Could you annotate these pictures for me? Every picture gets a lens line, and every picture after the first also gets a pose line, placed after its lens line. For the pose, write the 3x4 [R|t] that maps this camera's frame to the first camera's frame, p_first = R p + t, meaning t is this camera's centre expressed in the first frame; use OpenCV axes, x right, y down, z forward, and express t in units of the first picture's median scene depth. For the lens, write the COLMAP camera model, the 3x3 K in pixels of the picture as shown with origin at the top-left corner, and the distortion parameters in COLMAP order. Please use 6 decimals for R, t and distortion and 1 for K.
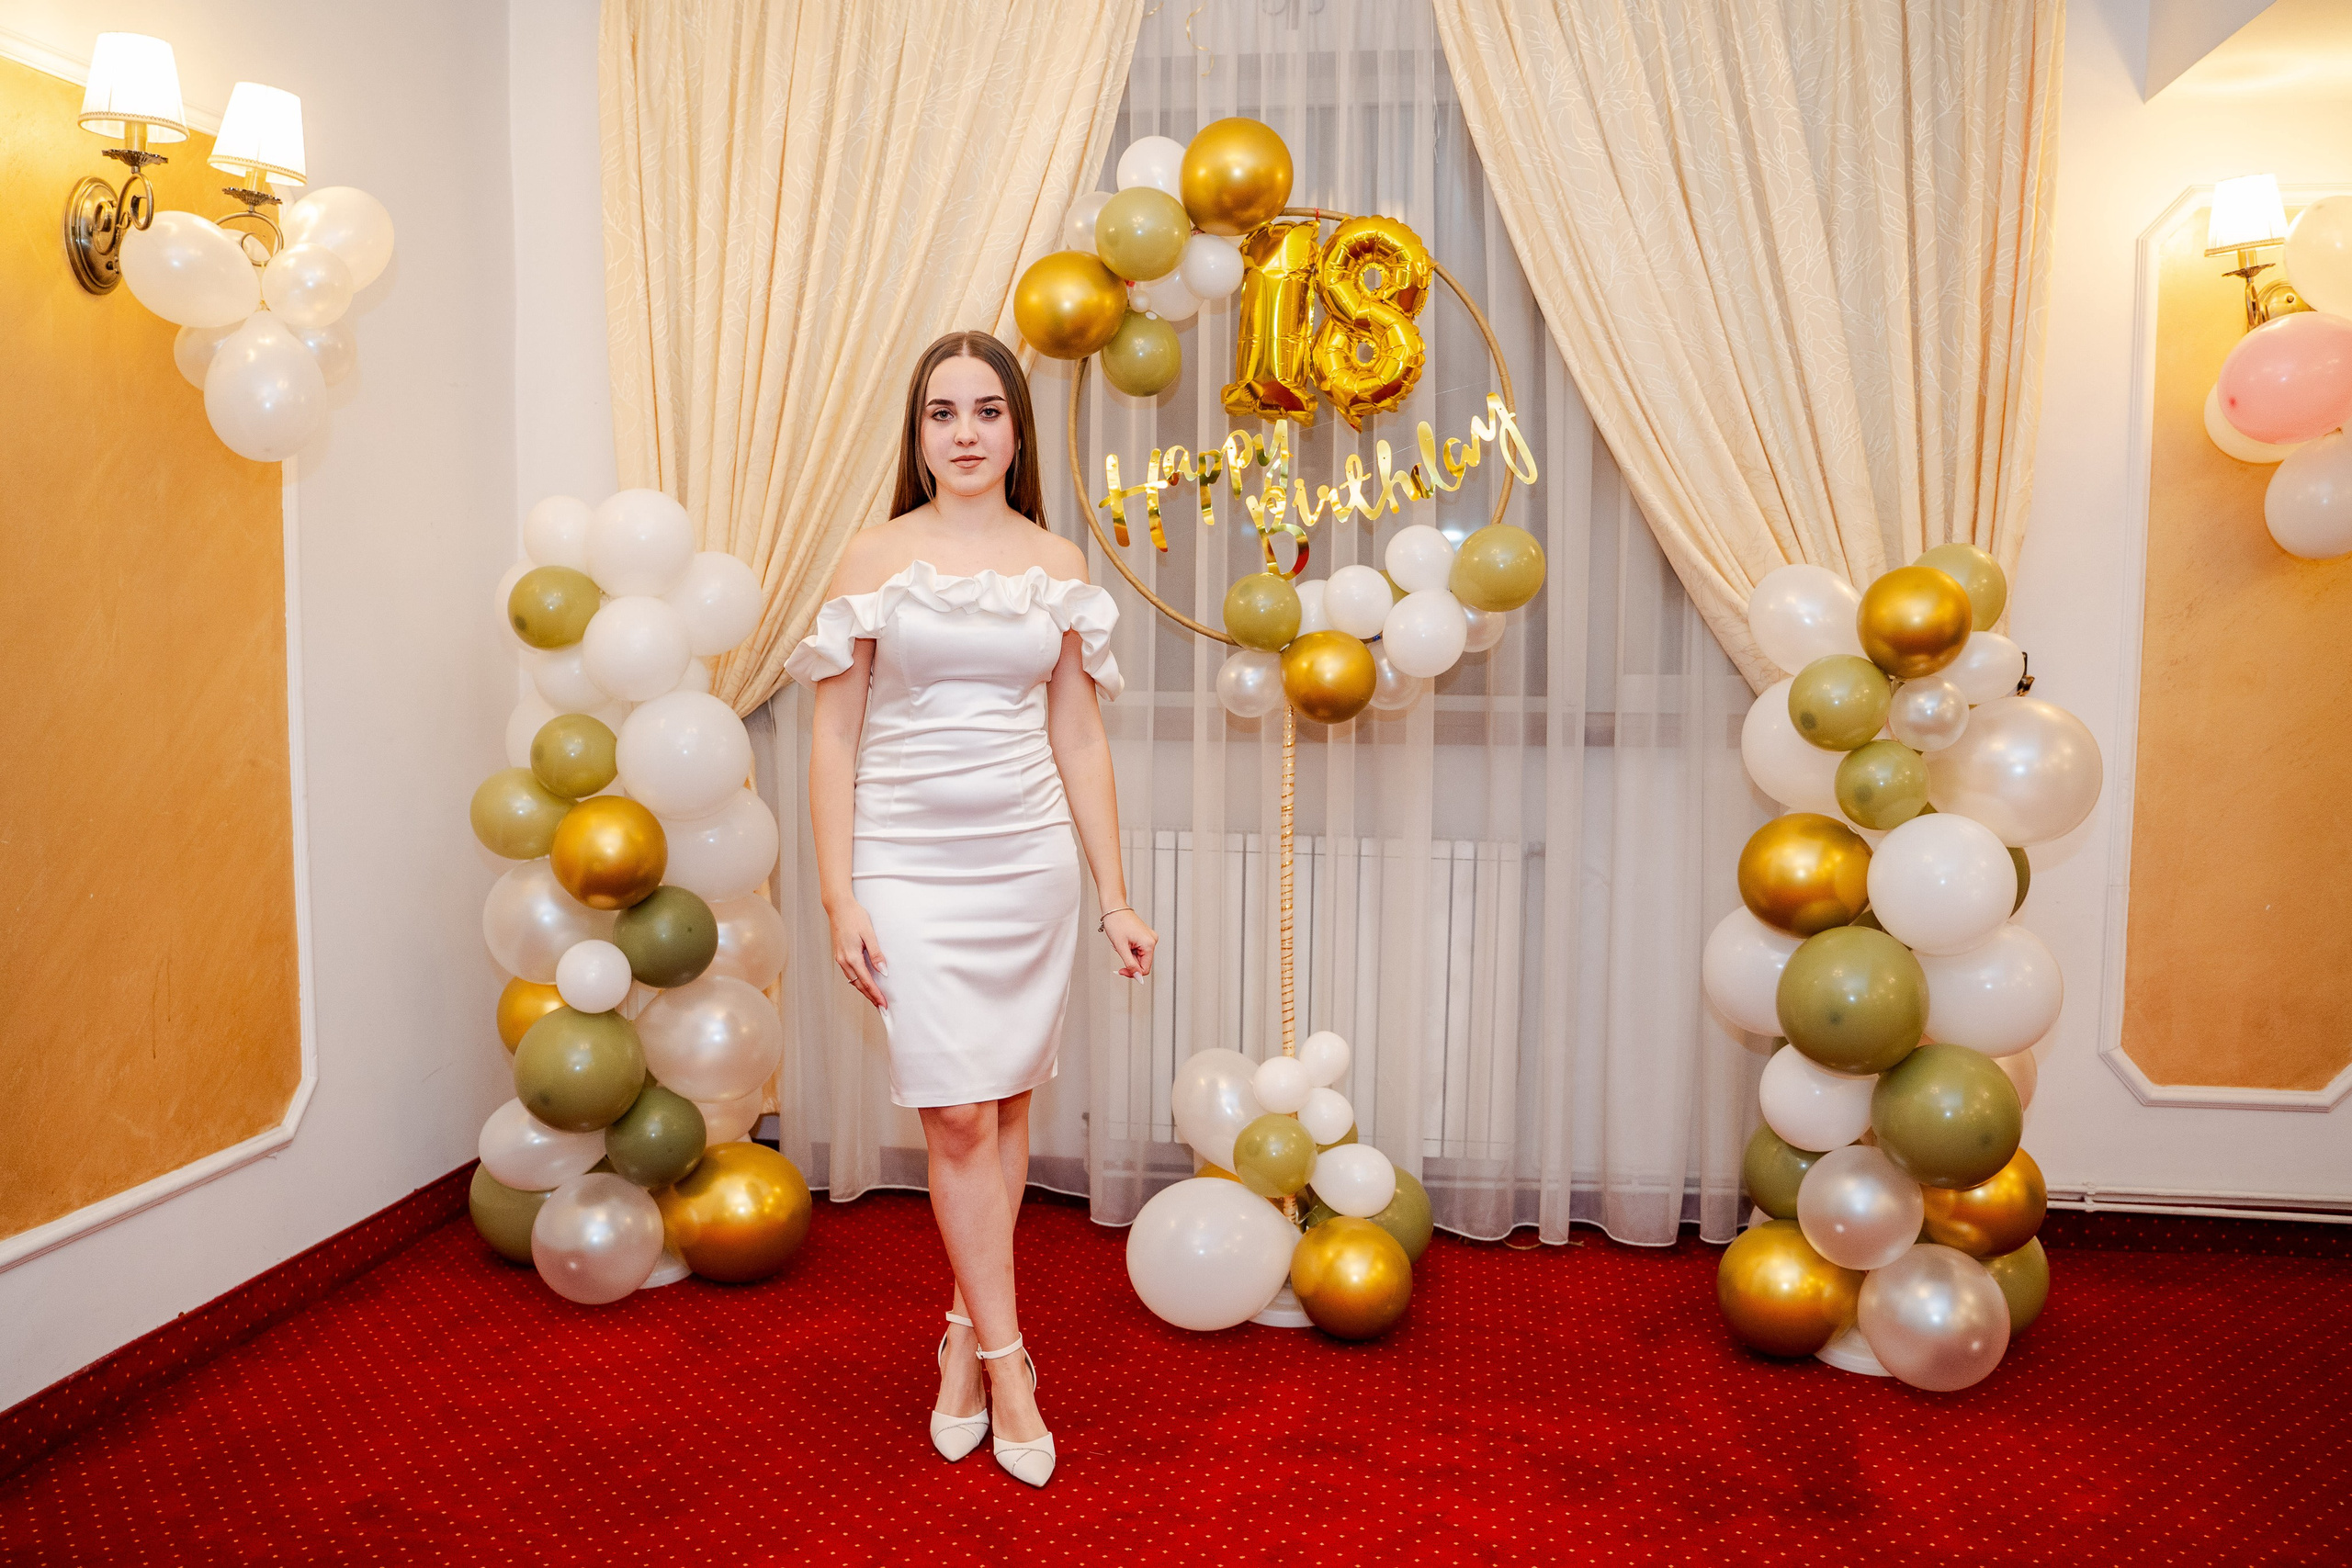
lens RADIAL K [[1936.8, 0, 1168.3], [0, 1936.8, 791.2], [0, 0, 1]] dist [-0.110090, 0.082075]
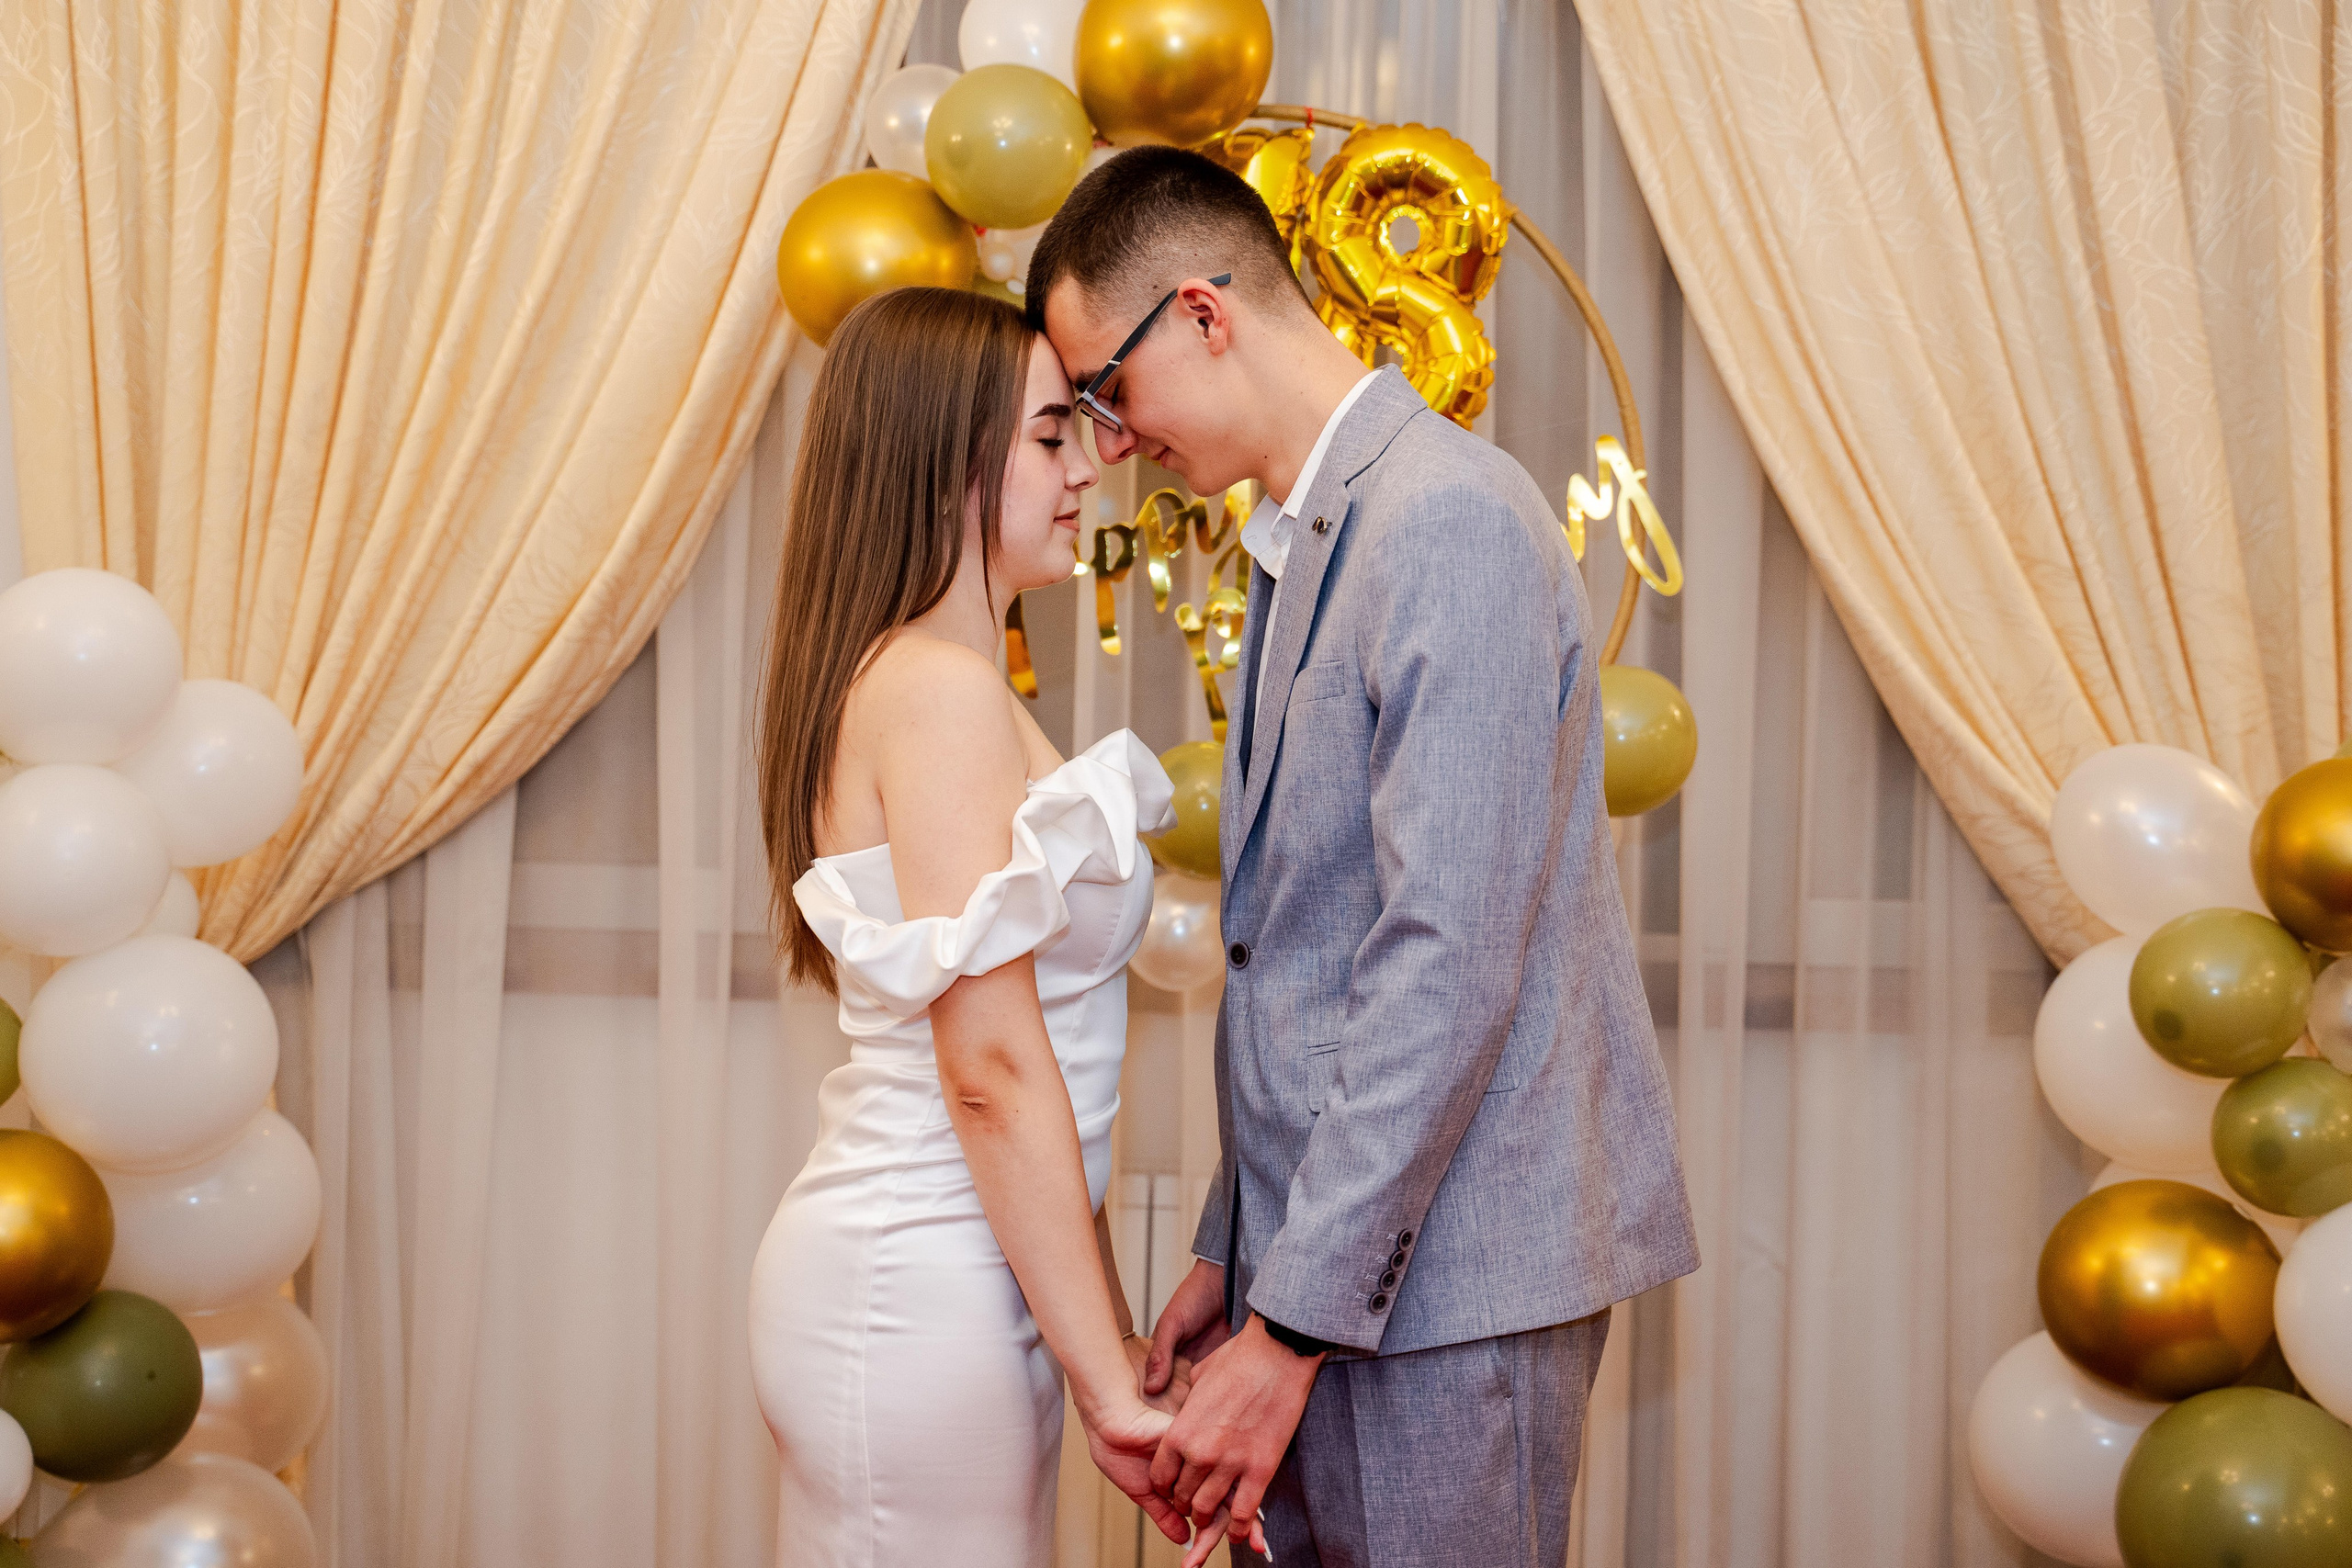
lens RADIAL K [[3237.3, 0, 1180.9], [0, 3237.3, 783.0], [0, 0, 1]] dist [0.105932, 0.000000]
pose [[0.996322, 0.012880, 0.084710, -0.038291], [-0.008725, 0.998748, -0.049249, -0.051020], [-0.085238, 0.048329, 0.995188, 0.041163]]
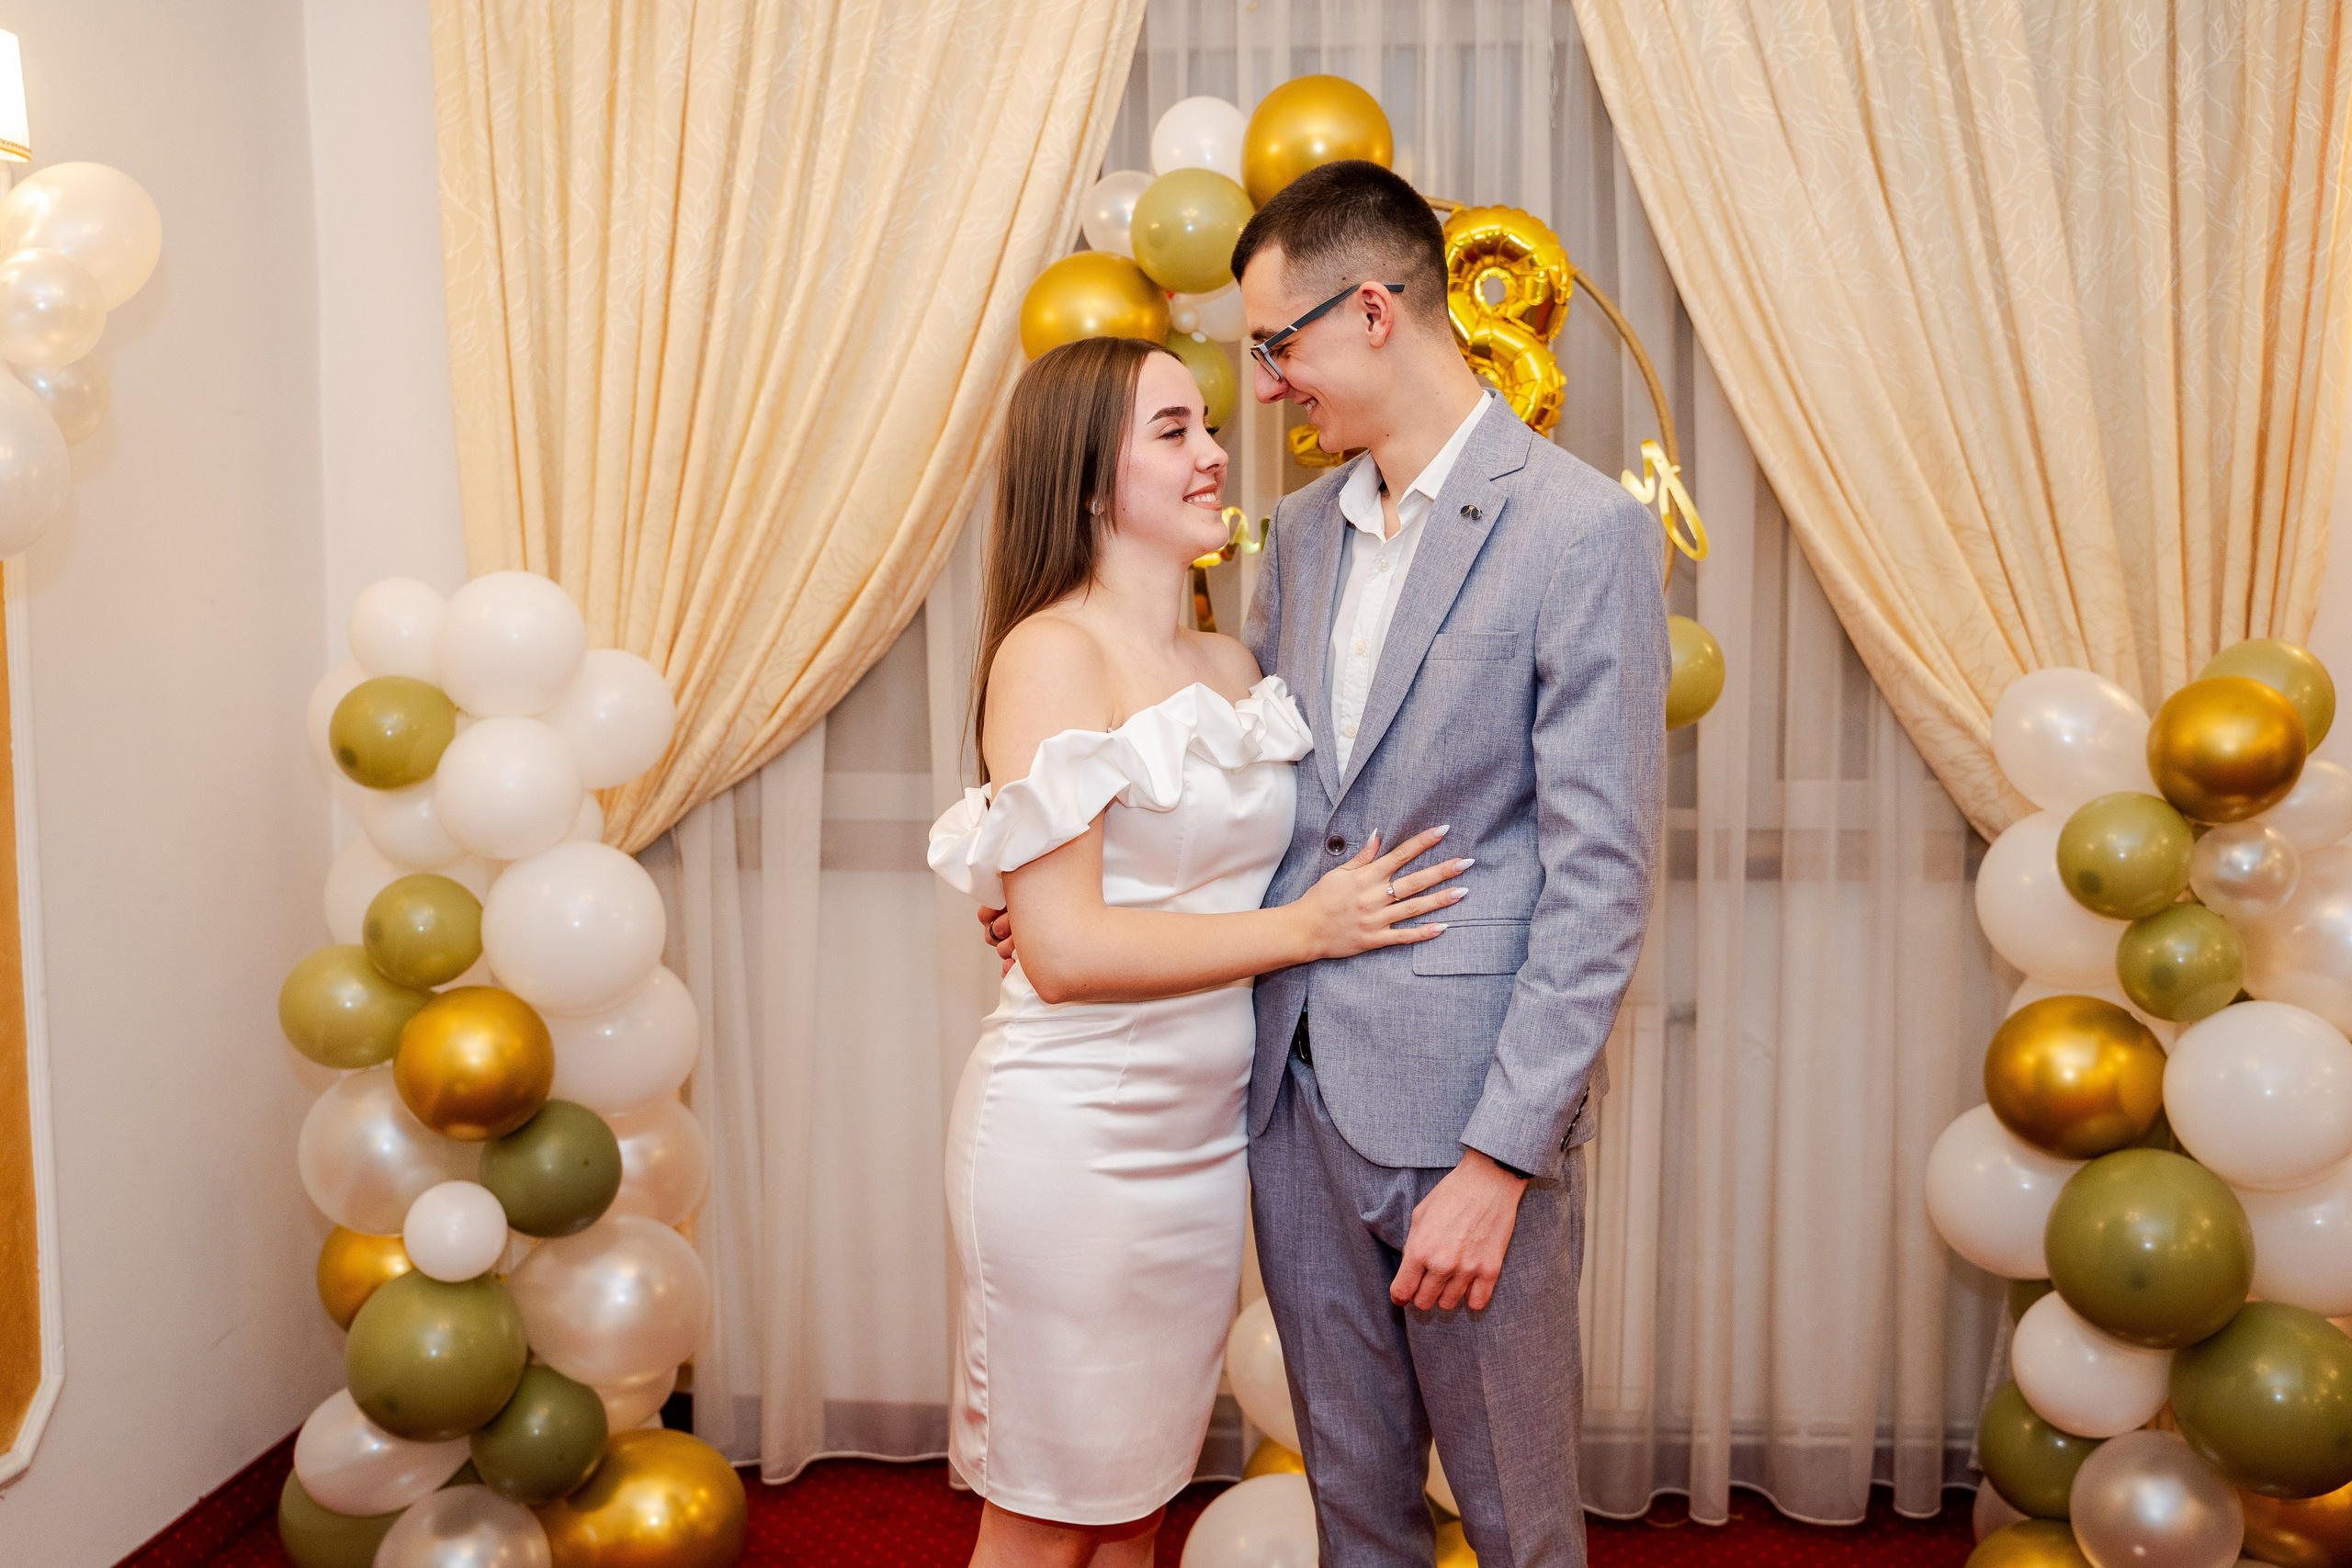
lens RADIAL K [[2243.3, 0, 1172.6], [0, 2243.3, 776.2], [0, 0, 1]] dist [-0.034663, 0.000000]
pose [[0.998300, -0.012046, 0.057032, -0.068291], [0.012220, 0.999922, -0.002716, -0.070471], [-0.056994, 0.003408, 0.998369, 0.120480]]
